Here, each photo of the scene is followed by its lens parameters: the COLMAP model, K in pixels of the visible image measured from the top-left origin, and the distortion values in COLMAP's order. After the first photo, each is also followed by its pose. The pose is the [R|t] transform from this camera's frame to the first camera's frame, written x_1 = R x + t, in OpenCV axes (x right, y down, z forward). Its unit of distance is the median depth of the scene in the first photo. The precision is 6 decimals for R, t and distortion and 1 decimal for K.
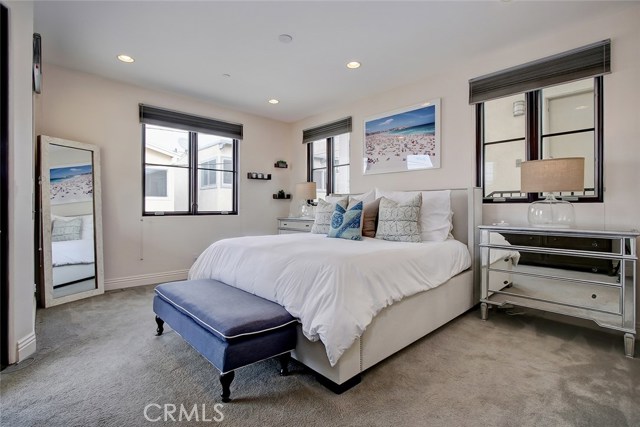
lens RADIAL K [[302.5, 0, 318.6], [0, 302.5, 205.4], [0, 0, 1]] dist [0.000171, 0.000015]
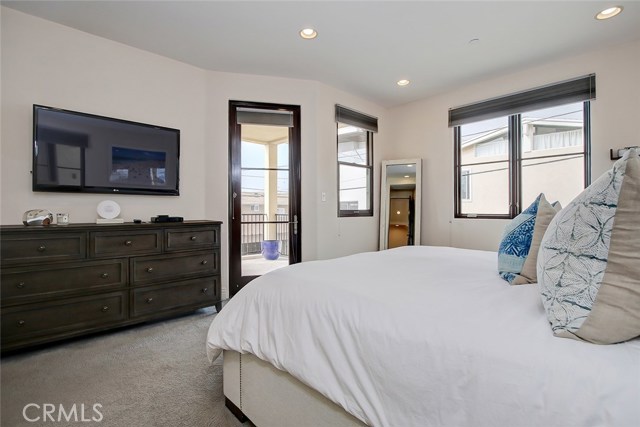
lens RADIAL K [[302.5, 0, 318.6], [0, 302.5, 205.4], [0, 0, 1]] dist [0.000171, 0.000015]
pose [[-0.016954, -0.010487, -0.999801, 0.431384], [-0.005493, 0.999931, -0.010395, 0.006967], [0.999841, 0.005316, -0.017010, 0.548955]]
